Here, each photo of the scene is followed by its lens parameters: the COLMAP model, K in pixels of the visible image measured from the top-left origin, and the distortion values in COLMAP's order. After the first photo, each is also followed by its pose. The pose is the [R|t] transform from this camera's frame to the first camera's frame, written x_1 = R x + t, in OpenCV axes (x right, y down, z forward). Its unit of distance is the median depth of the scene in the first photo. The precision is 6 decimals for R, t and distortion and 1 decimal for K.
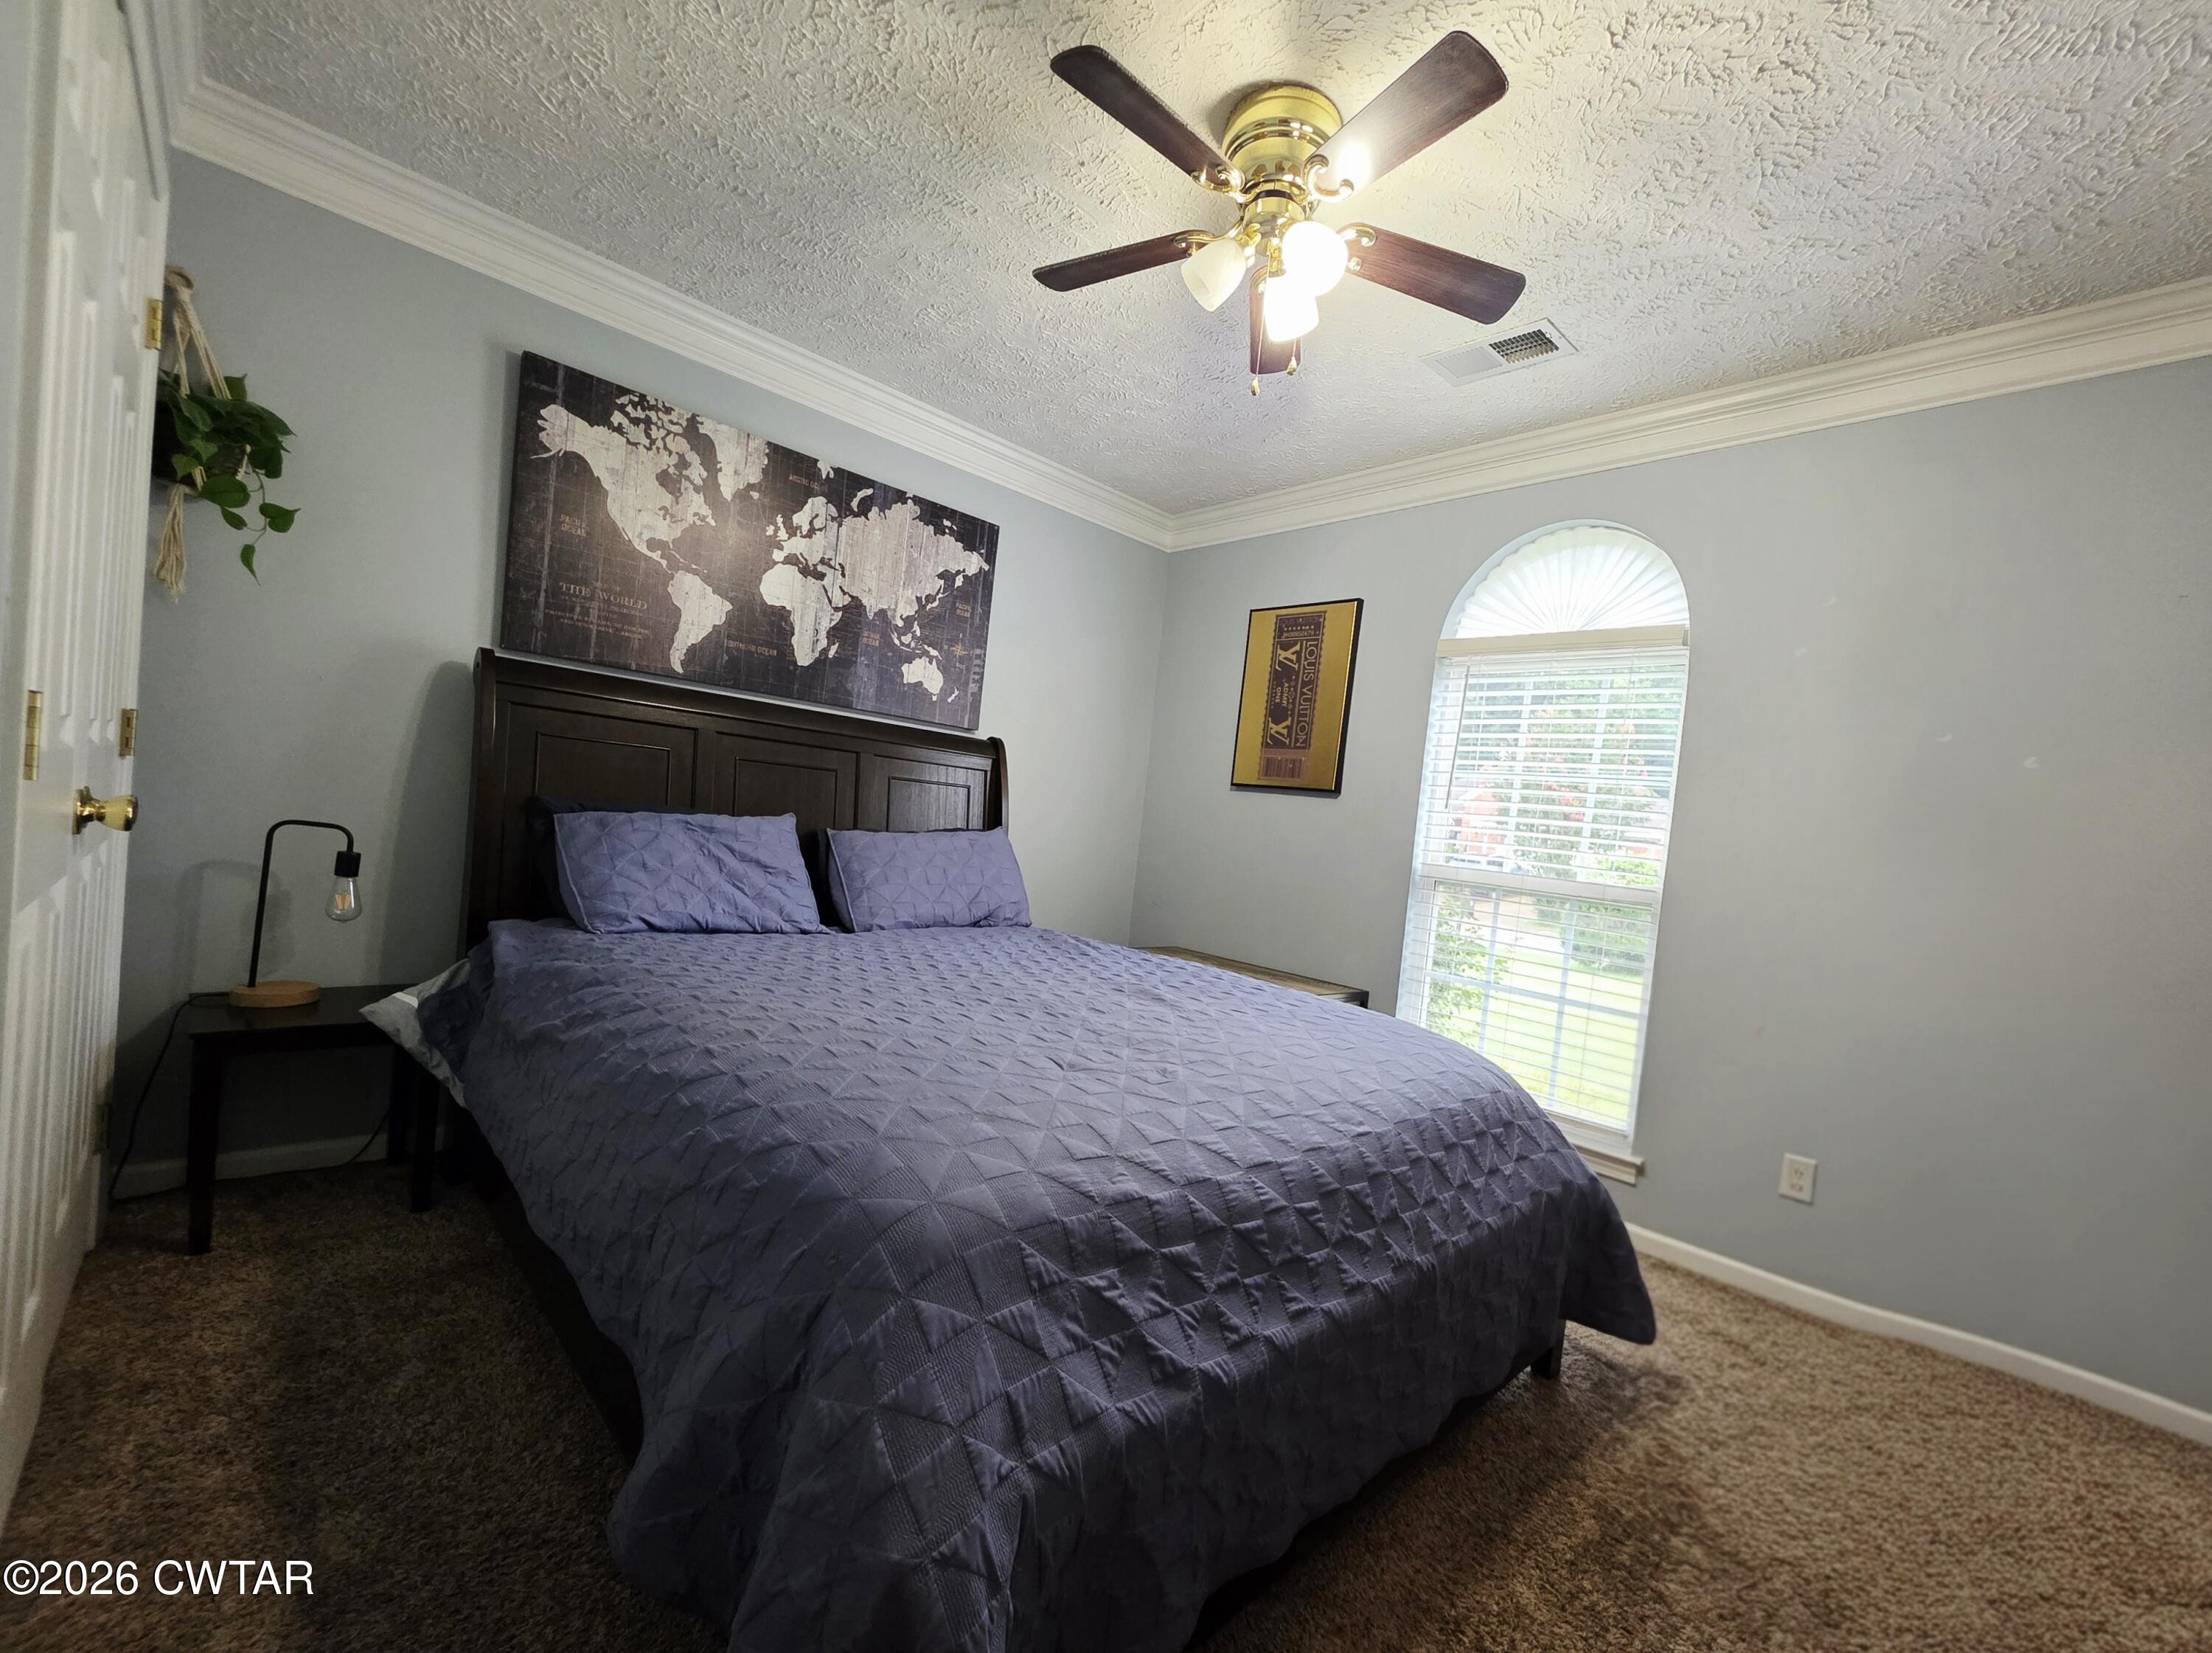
lens RADIAL K [[896.6, 0, 1113.8], [0, 896.6, 829.4], [0, 0, 1]] dist [0.000248, 0.000264]
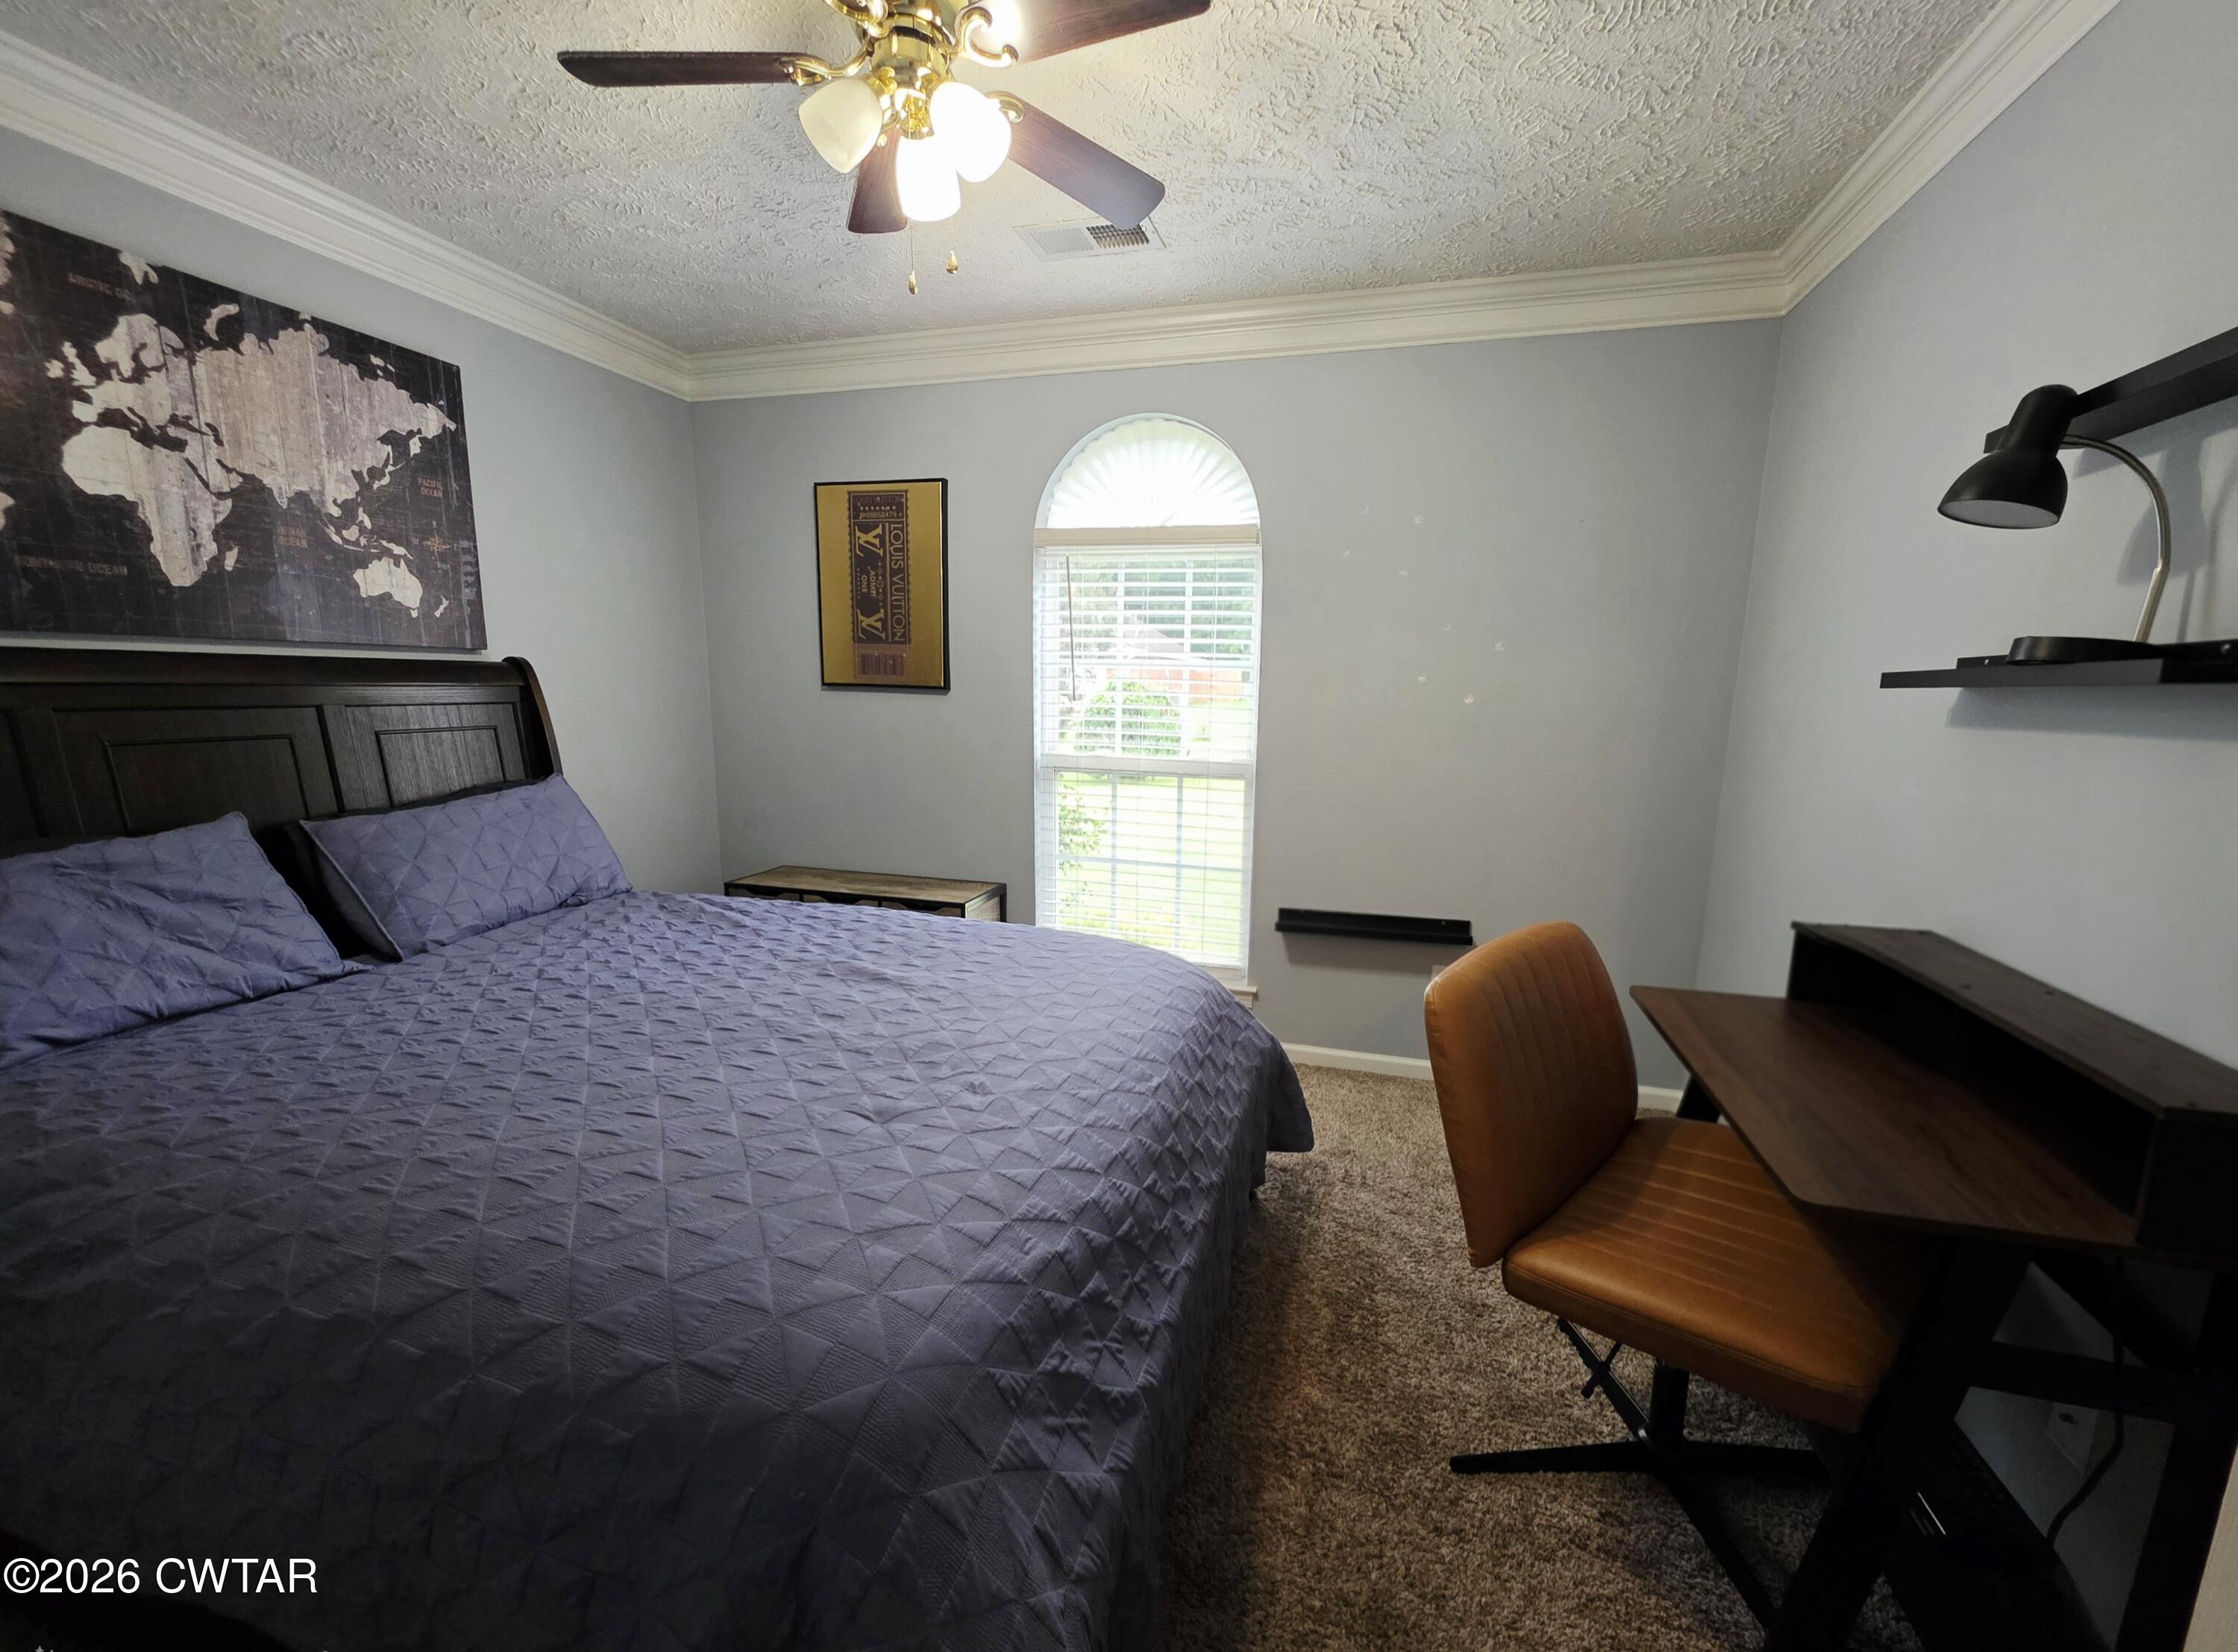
lens RADIAL K [[907.0, 0, 1115.6], [0, 907.0, 839.7], [0, 0, 1]] dist [0.000248, 0.000264]
pose [[0.868442, -0.173876, 0.464301, -0.110879], [0.089924, 0.976194, 0.197379, -0.085906], [-0.487568, -0.129660, 0.863404, 0.061181]]
